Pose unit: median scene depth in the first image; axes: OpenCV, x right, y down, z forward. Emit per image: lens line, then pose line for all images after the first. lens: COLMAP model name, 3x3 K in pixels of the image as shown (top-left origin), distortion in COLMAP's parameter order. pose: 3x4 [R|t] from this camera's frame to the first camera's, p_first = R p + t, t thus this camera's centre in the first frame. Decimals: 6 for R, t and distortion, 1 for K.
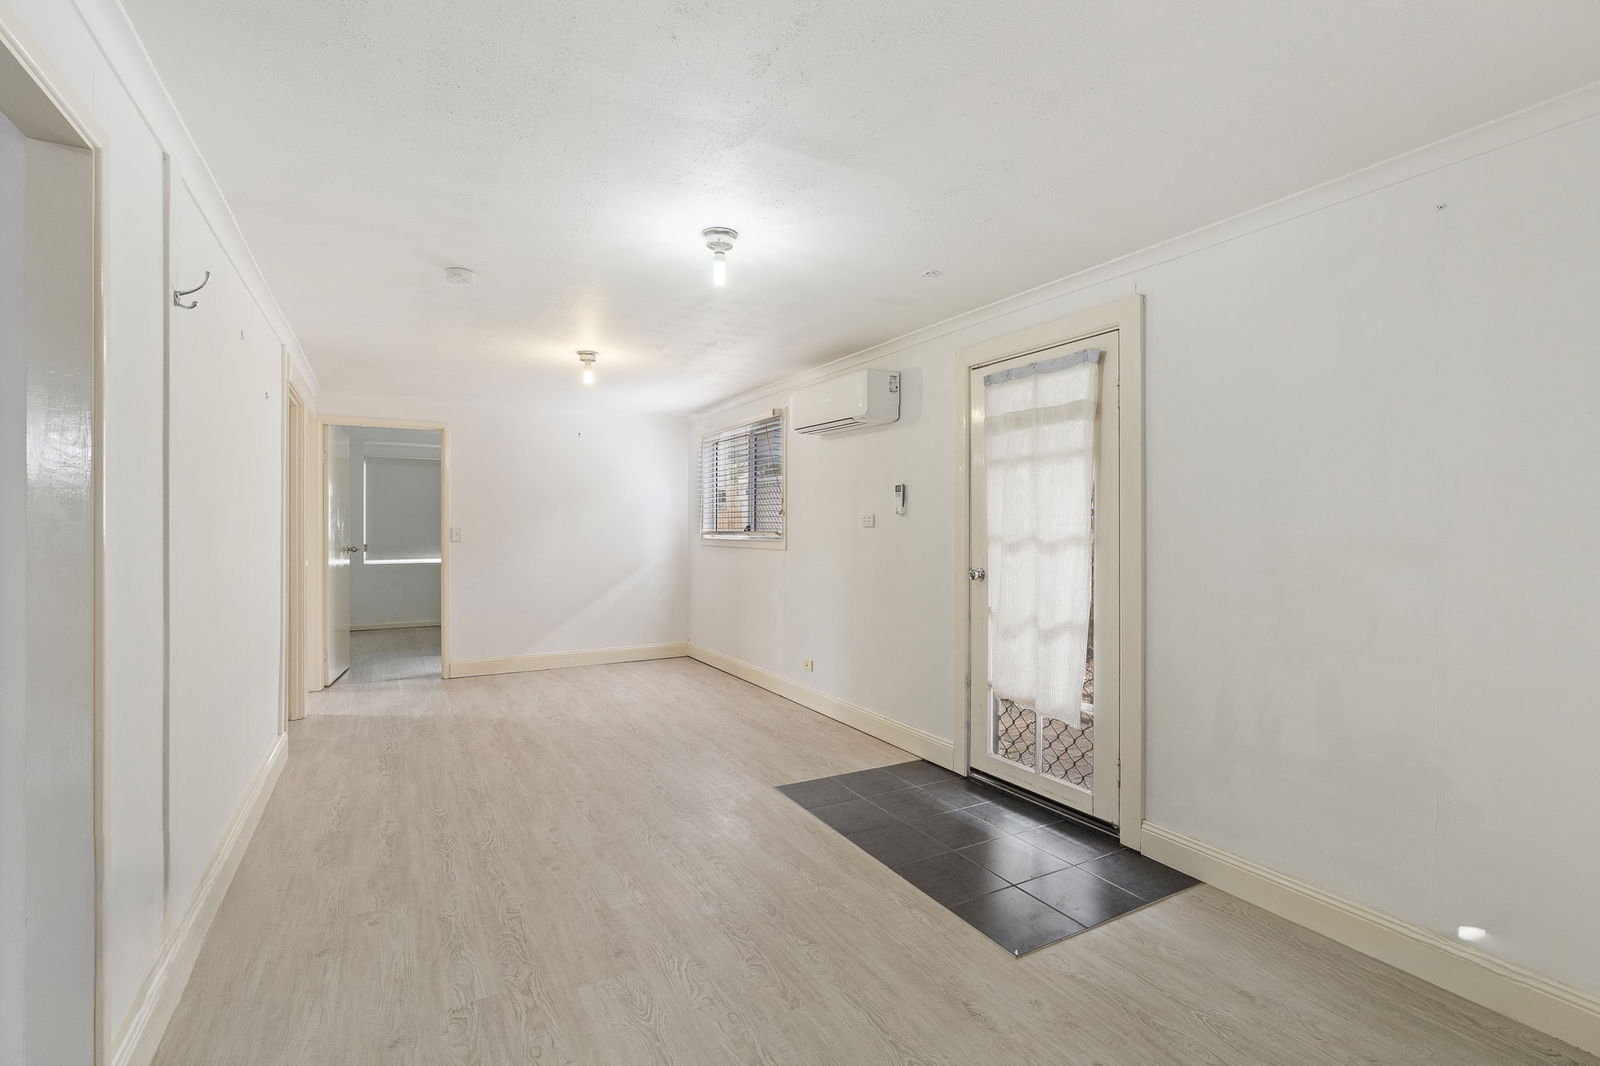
lens RADIAL K [[730.2, 0, 798.8], [0, 730.2, 525.5], [0, 0, 1]] dist [-0.016967, 0.000024]
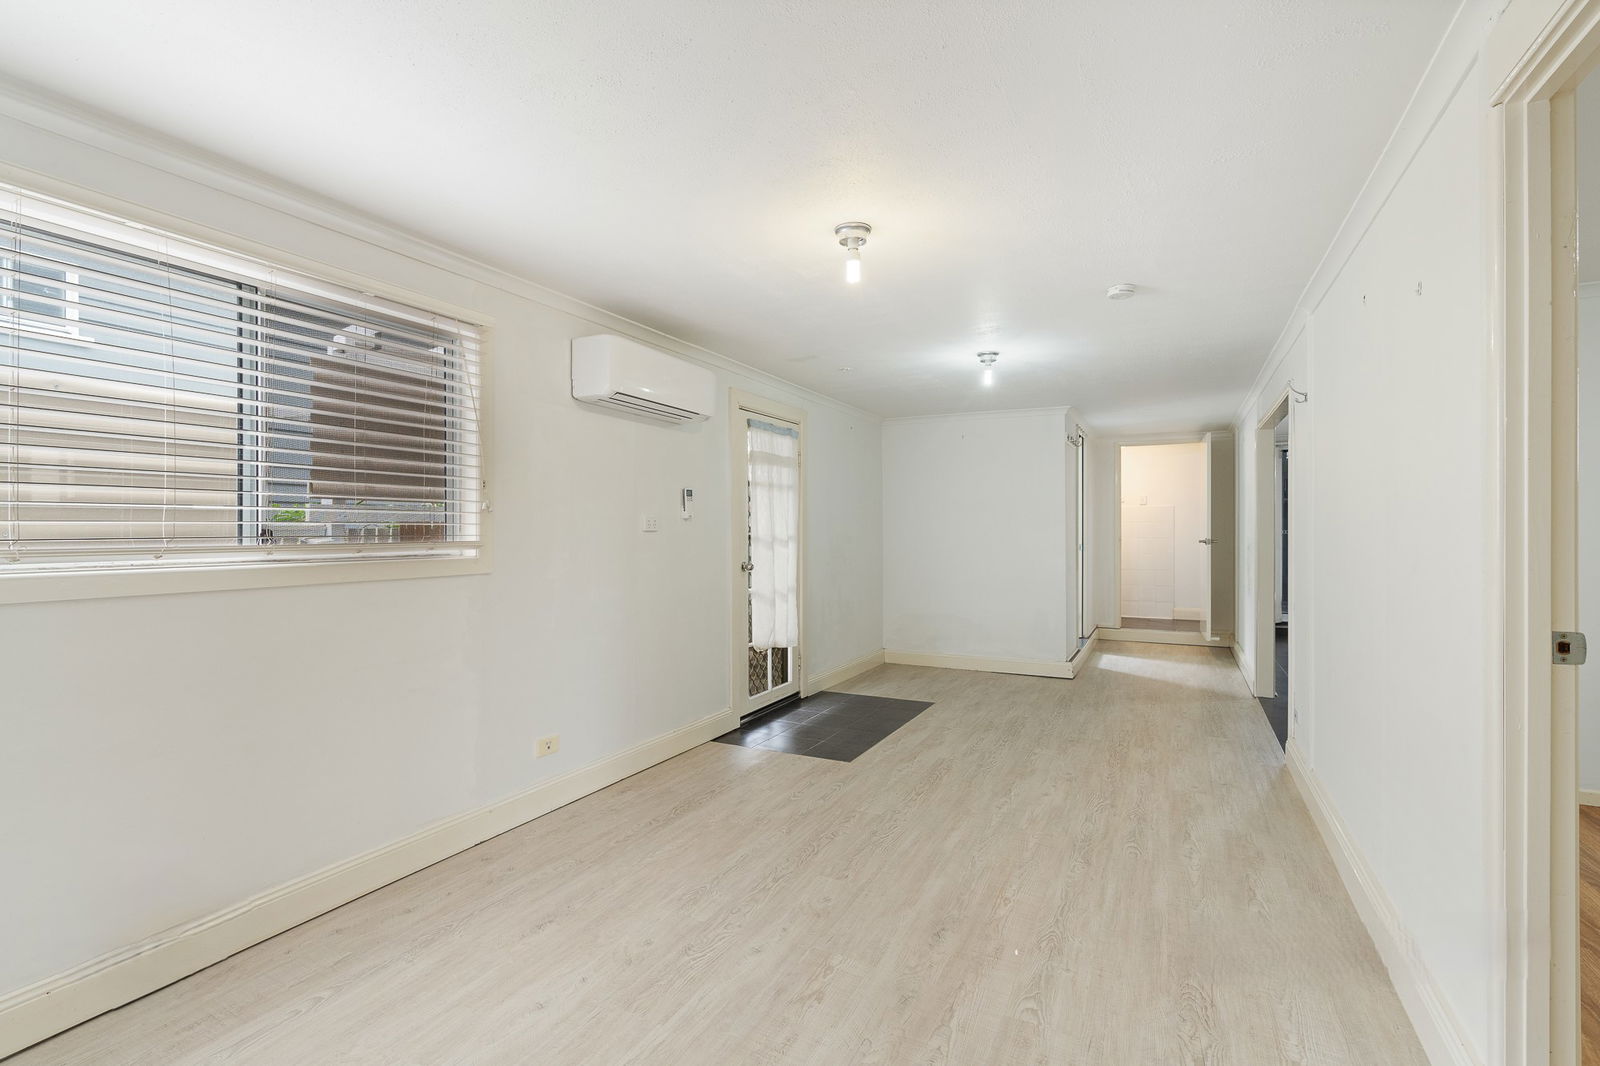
lens RADIAL K [[730.2, 0, 798.0], [0, 730.2, 535.6], [0, 0, 1]] dist [-0.016967, 0.000024]
pose [[-0.552394, -0.006462, 0.833558, -0.994218], [0.000435, 0.999968, 0.008040, -0.000361], [-0.833583, 0.004803, -0.552373, 1.808171]]
